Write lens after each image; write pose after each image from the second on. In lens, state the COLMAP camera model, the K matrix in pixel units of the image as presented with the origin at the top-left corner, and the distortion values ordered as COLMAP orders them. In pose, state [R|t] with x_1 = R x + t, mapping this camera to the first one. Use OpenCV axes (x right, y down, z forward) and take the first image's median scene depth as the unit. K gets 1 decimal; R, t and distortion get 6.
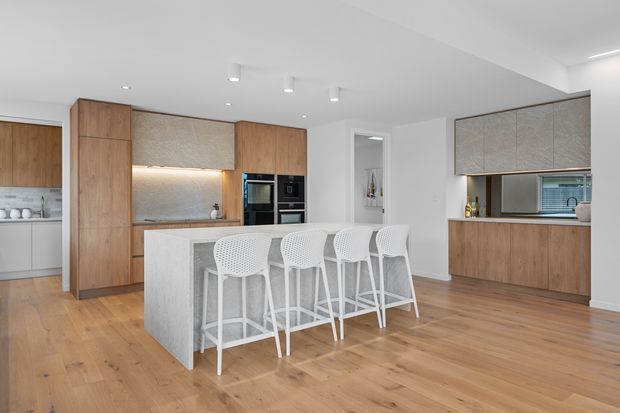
lens RADIAL K [[396.9, 0, 308.7], [0, 396.9, 202.1], [0, 0, 1]] dist [-0.001042, -0.001779]
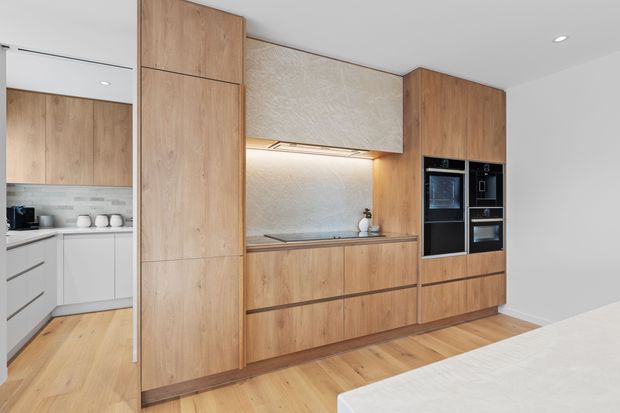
lens RADIAL K [[296.5, 0, 311.0], [0, 296.5, 208.0], [0, 0, 1]] dist [-0.001819, 0.000057]
pose [[0.982366, 0.001669, -0.186958, -0.238381], [-0.000656, 0.999985, 0.005482, 0.000411], [0.186964, -0.005262, 0.982353, 0.524276]]
